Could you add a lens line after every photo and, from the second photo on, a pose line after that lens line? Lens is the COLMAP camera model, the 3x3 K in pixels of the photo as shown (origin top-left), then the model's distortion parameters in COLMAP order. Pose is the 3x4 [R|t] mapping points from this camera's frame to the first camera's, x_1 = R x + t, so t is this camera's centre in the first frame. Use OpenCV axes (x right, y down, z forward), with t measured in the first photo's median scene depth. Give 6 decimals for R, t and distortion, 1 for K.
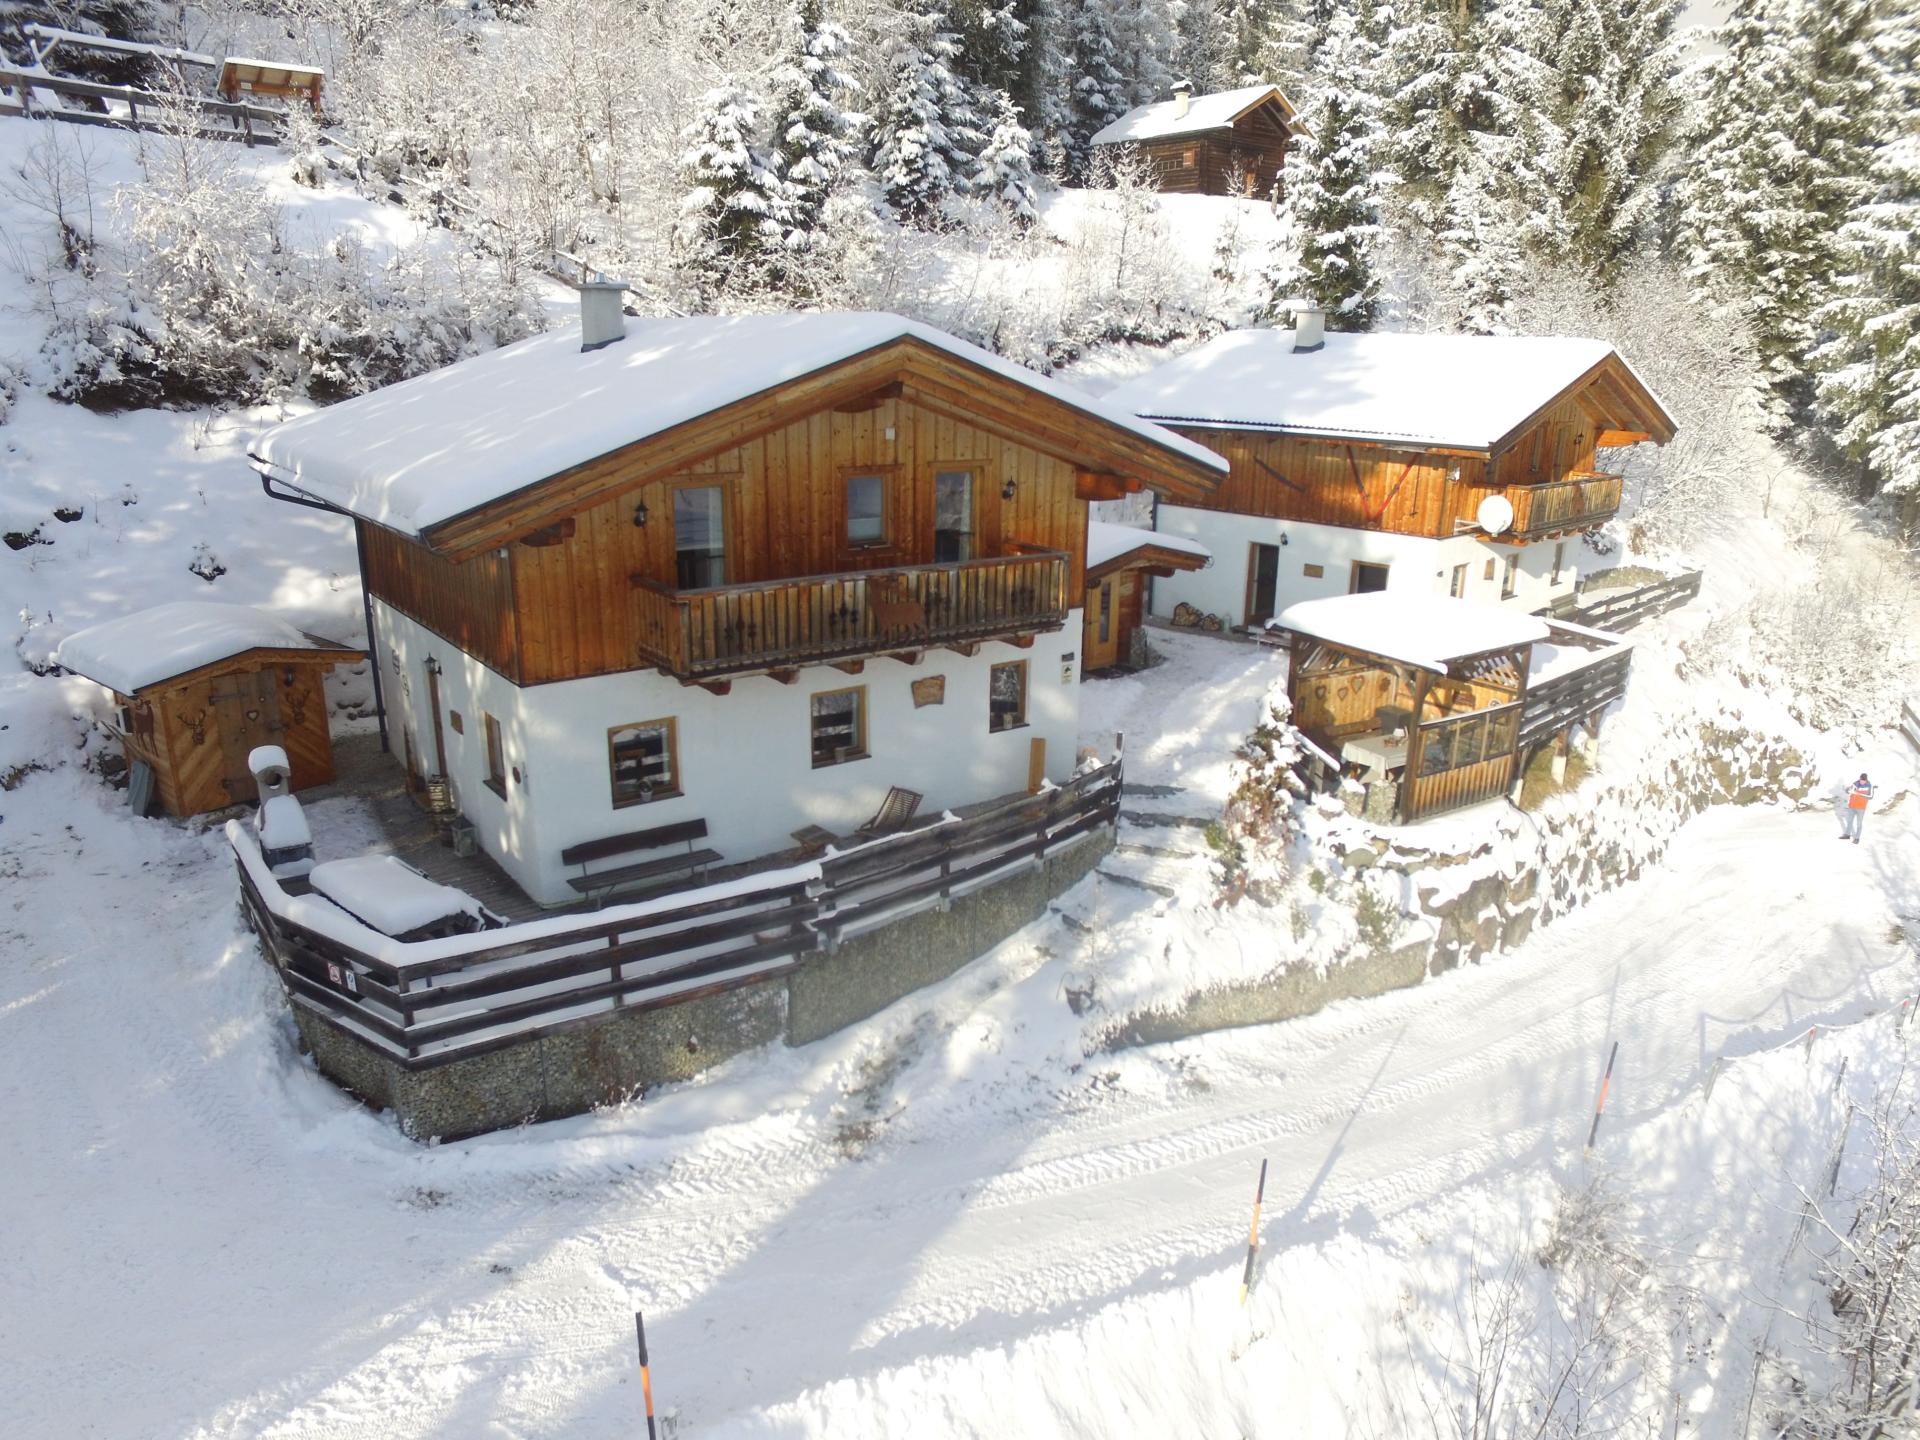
lens RADIAL K [[1339.3, 0, 954.3], [0, 1339.3, 777.5], [0, 0, 1]] dist [-0.082760, 0.045294]
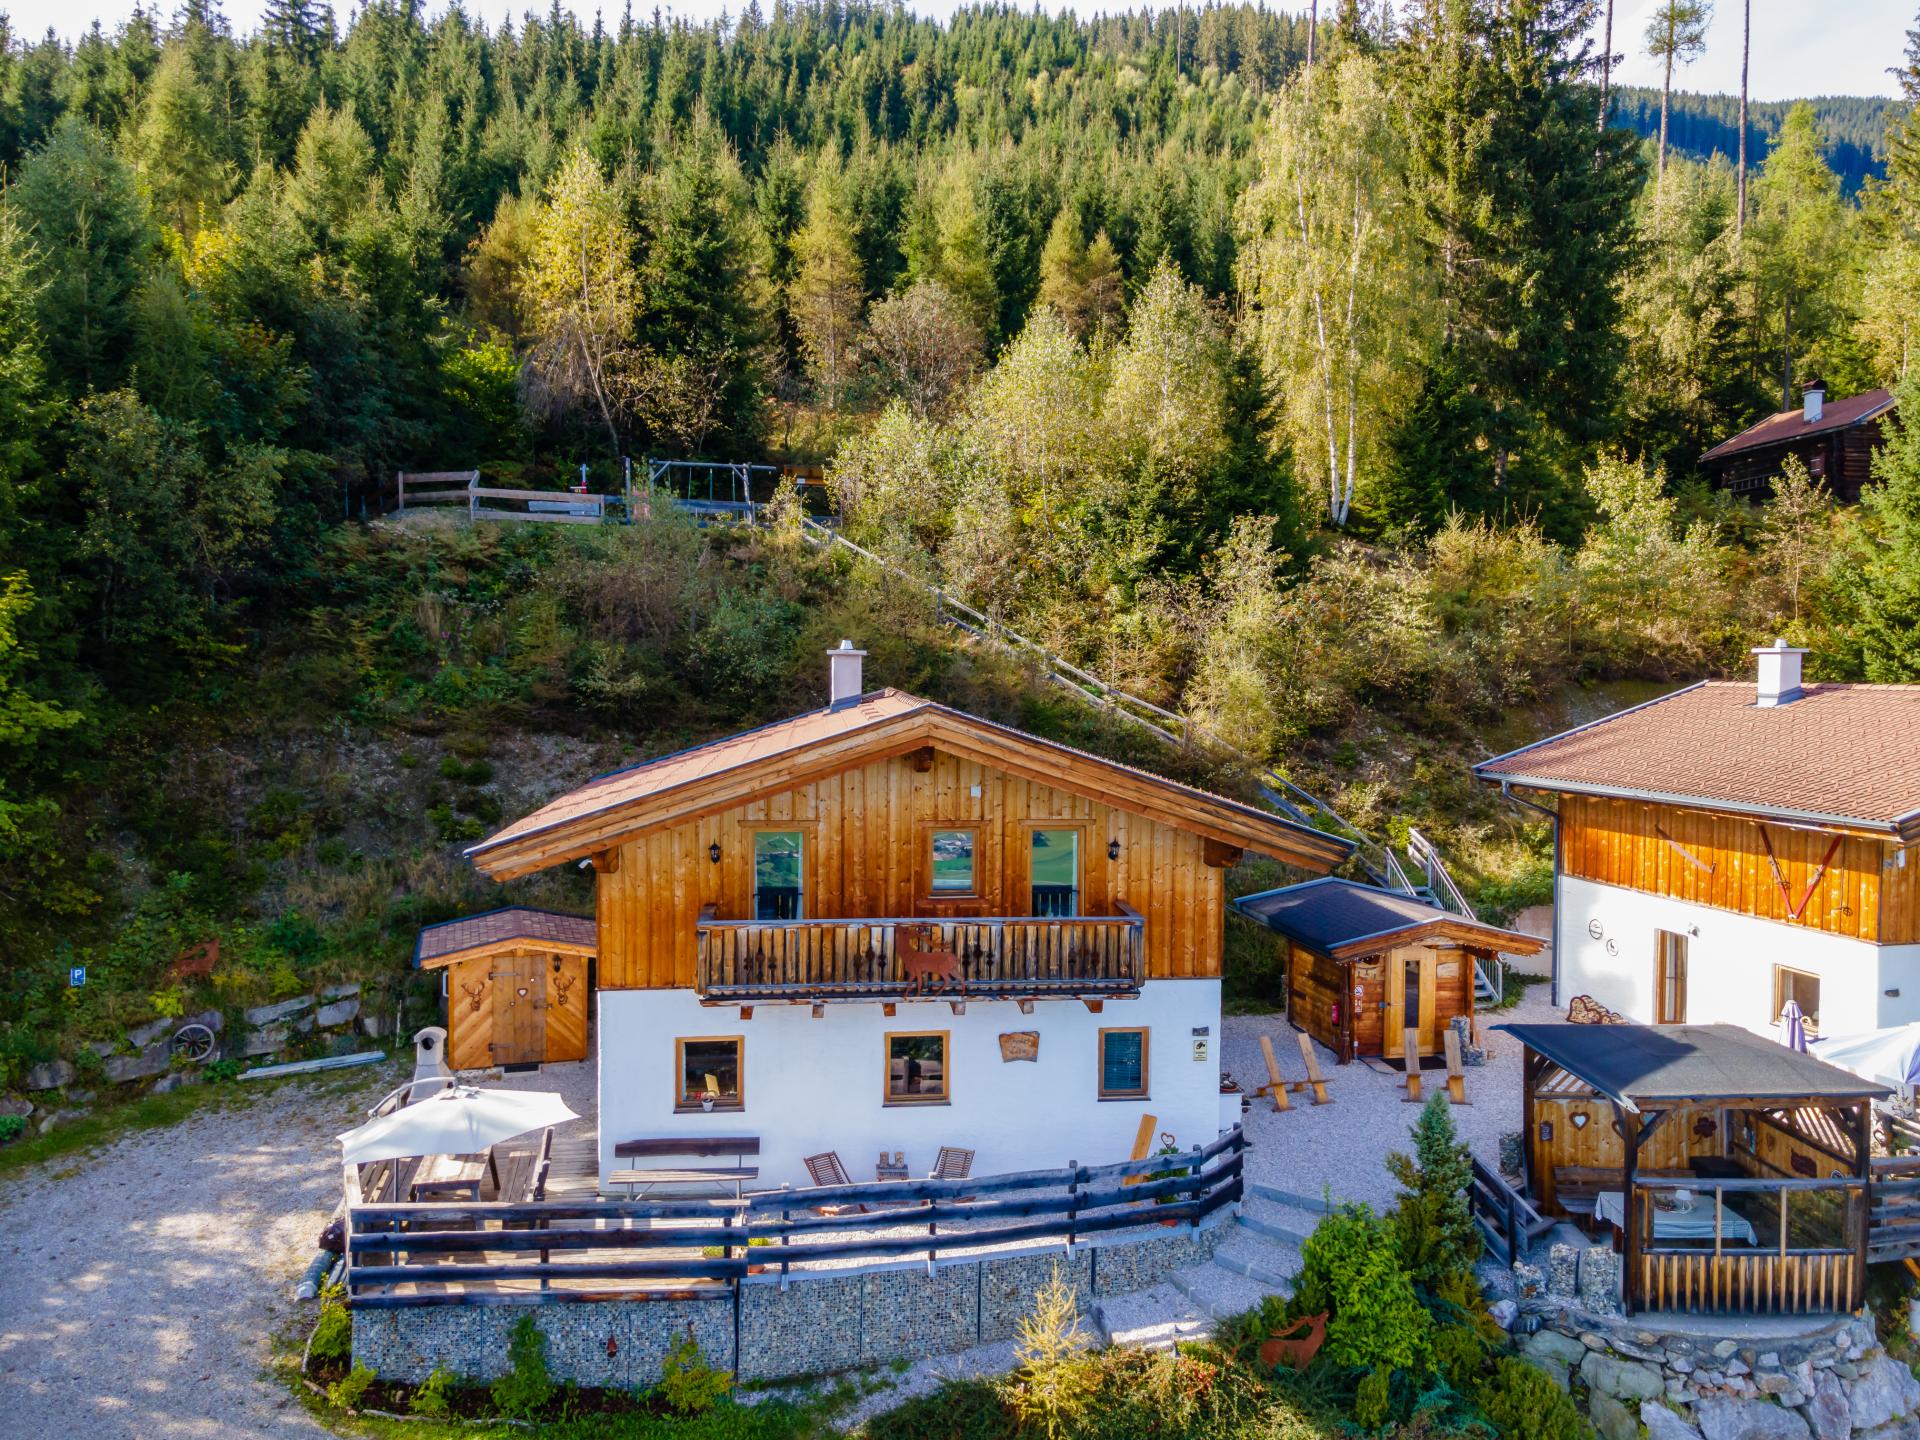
lens RADIAL K [[1447.3, 0, 960.0], [0, 1447.3, 720.0], [0, 0, 1]] dist [0.025661, 0.072979]
pose [[0.858311, 0.016033, -0.512879, 0.541682], [-0.156041, 0.960331, -0.231116, -0.046133], [0.488828, 0.278400, 0.826765, 0.028566]]
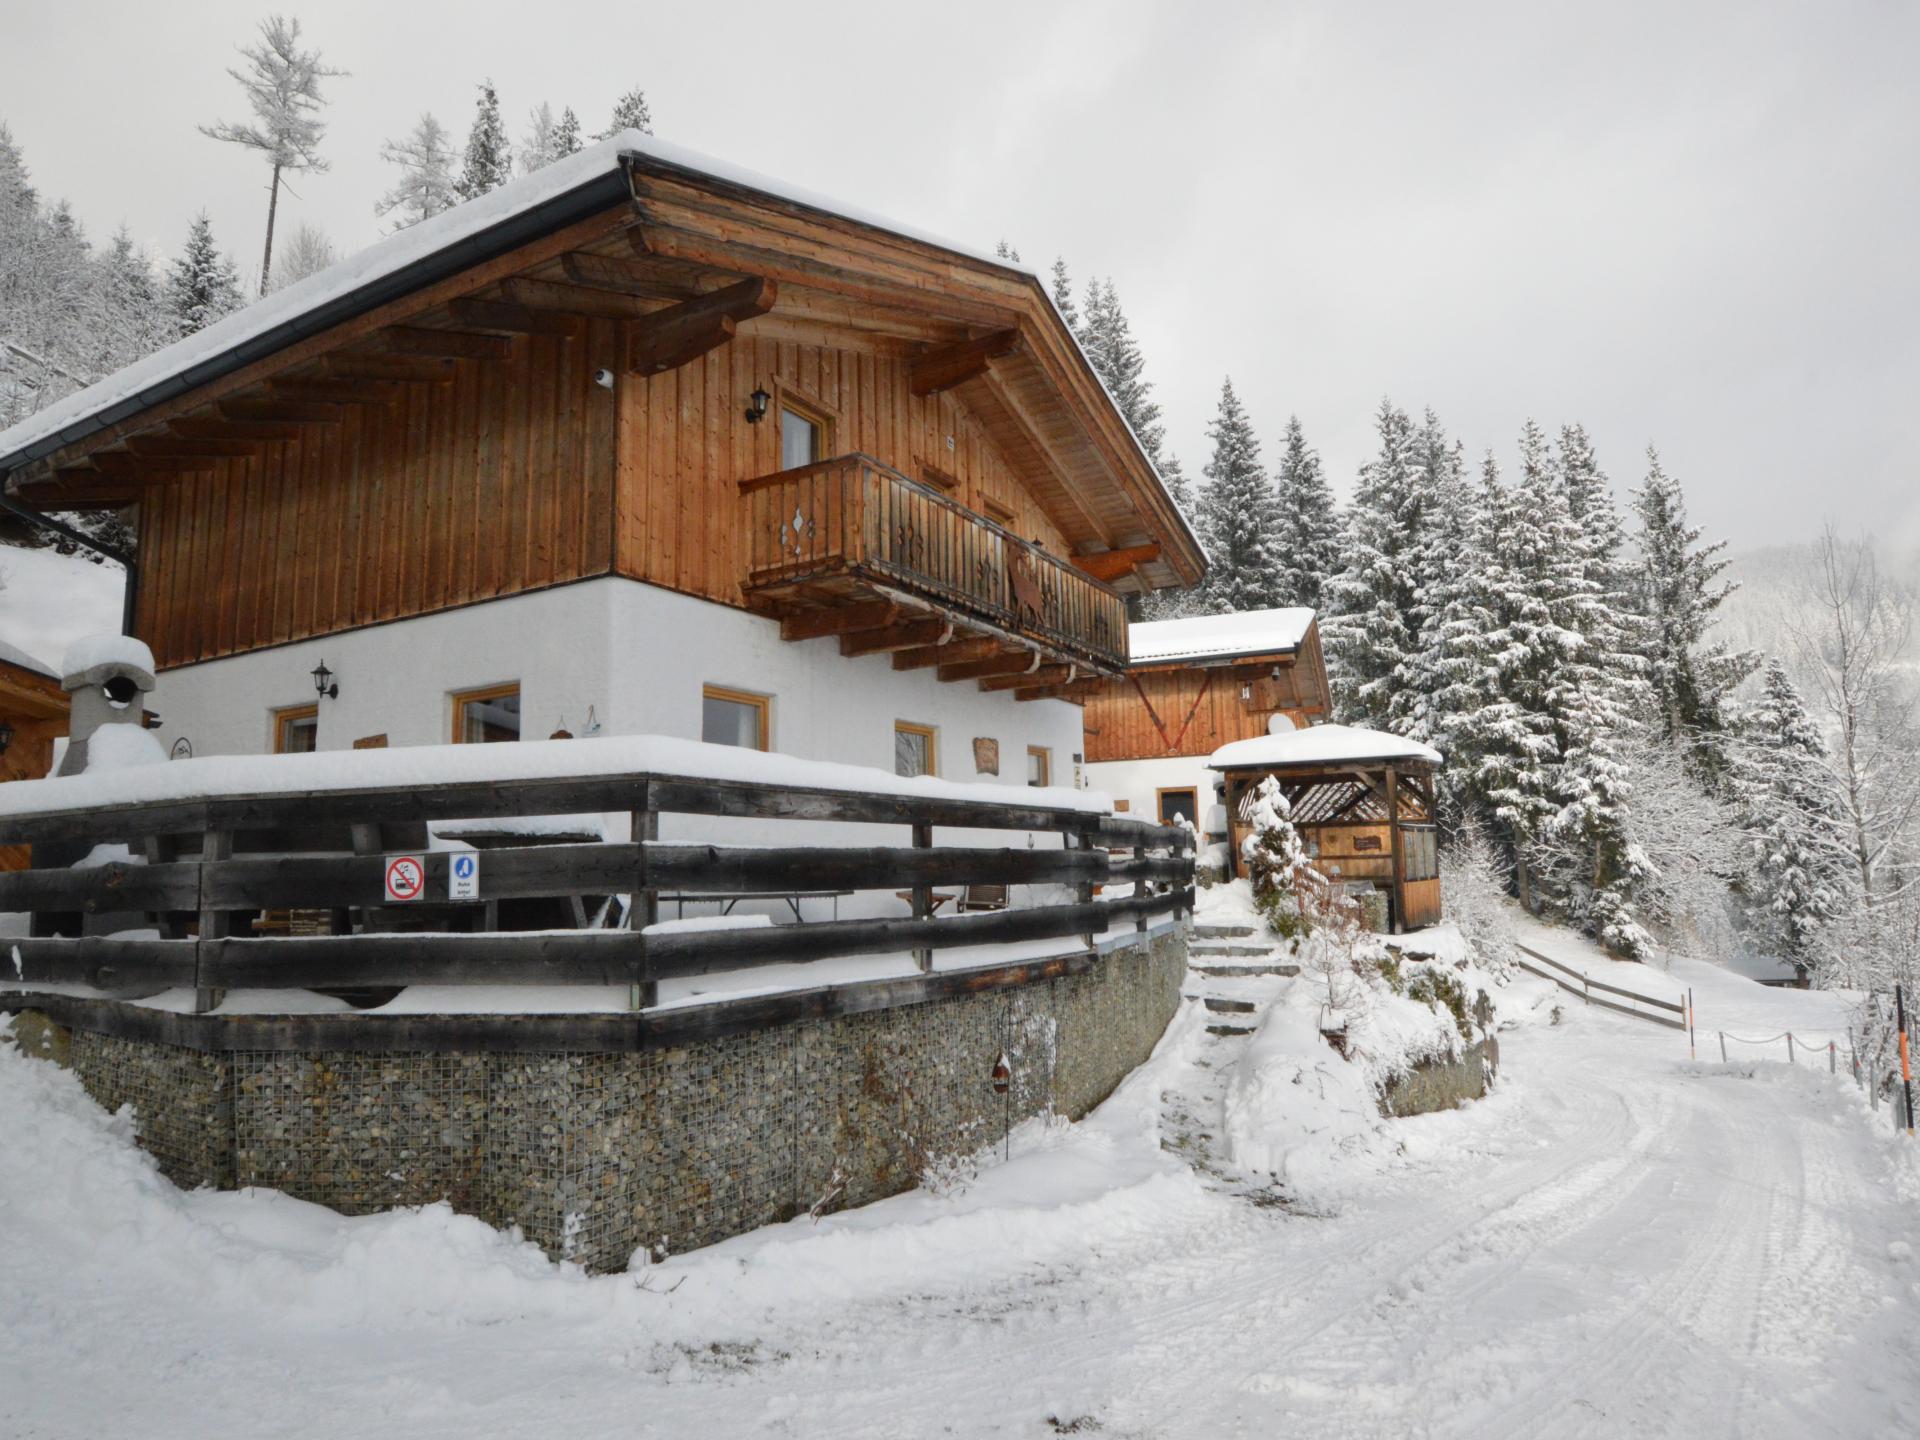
lens RADIAL K [[1167.1, 0, 960.0], [0, 1167.1, 720.0], [0, 0, 1]] dist [0.001769, 0.000545]
pose [[0.910183, 0.020575, 0.413694, -0.368078], [0.167392, 0.895302, -0.412813, 0.233571], [-0.378875, 0.444985, 0.811444, 0.458809]]
